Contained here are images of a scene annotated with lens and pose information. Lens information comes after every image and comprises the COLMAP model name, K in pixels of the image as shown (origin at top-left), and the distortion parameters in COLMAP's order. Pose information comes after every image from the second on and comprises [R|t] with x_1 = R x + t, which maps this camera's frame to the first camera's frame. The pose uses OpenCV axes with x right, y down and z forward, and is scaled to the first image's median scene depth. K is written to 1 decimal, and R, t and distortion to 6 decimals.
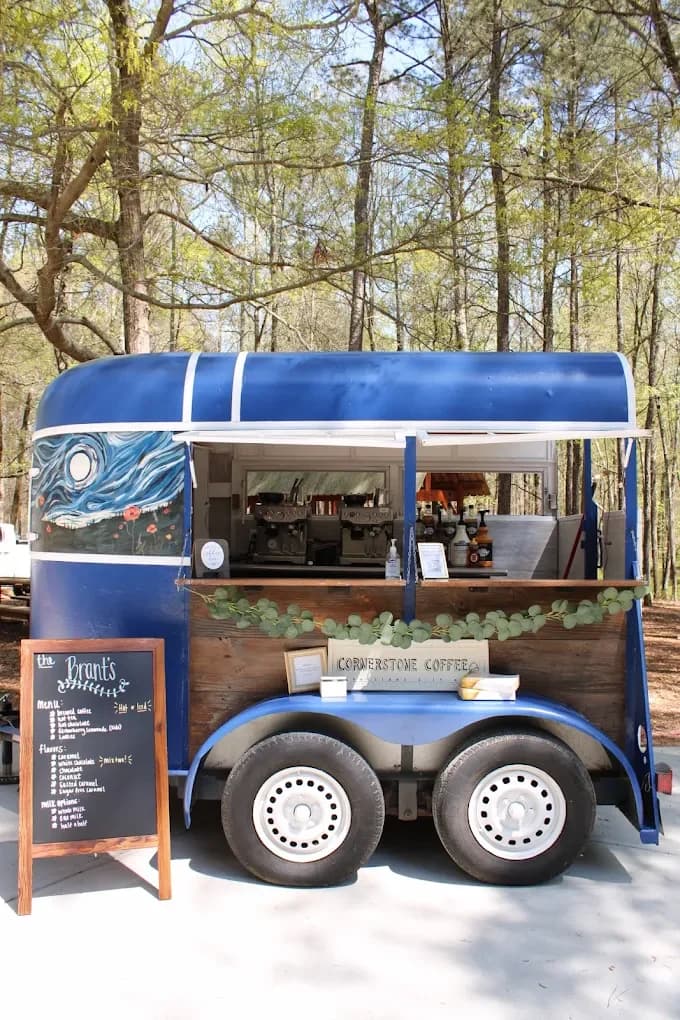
lens RADIAL K [[840.9, 0, 348.6], [0, 840.9, 505.2], [0, 0, 1]] dist [-0.170463, 0.149183]
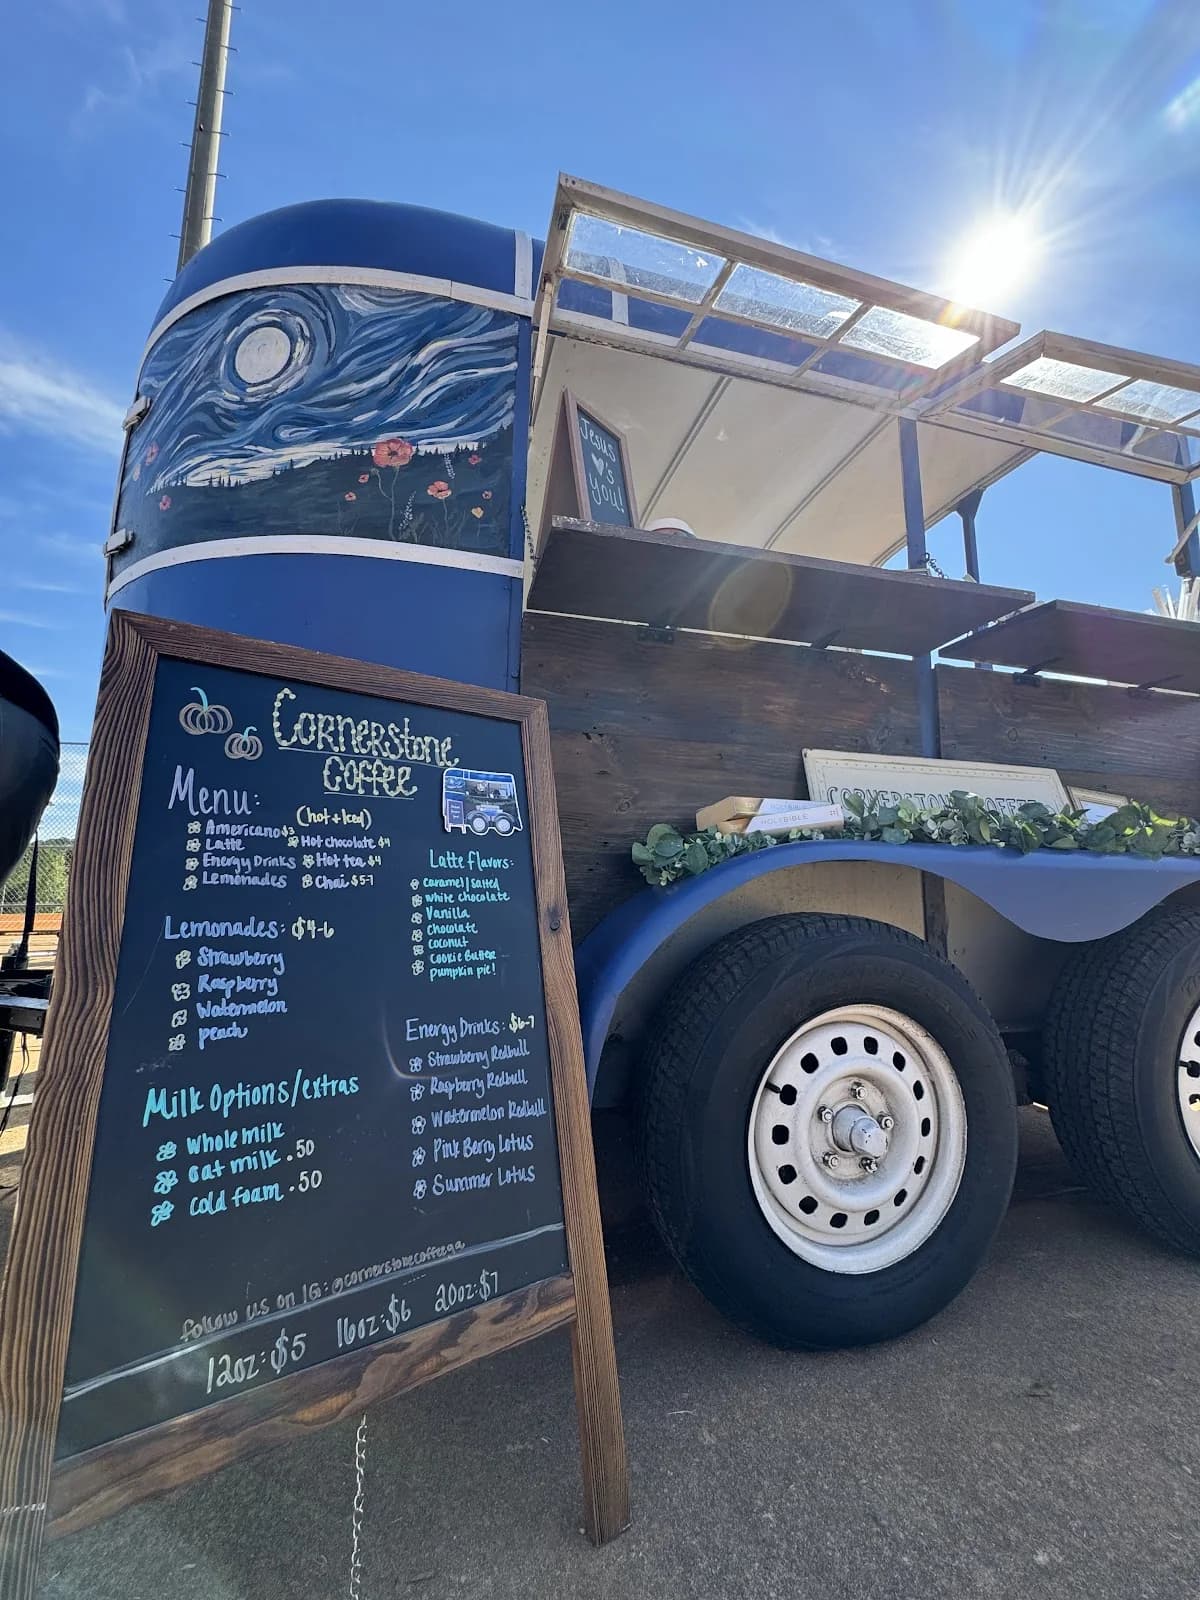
lens RADIAL K [[636.6, 0, 600.0], [0, 636.6, 800.0], [0, 0, 1]] dist [0.012949, 0.000010]
pose [[0.963687, 0.048640, 0.262567, -0.234015], [-0.016100, 0.992066, -0.124686, 0.235799], [-0.266548, 0.115931, 0.956824, 0.661848]]
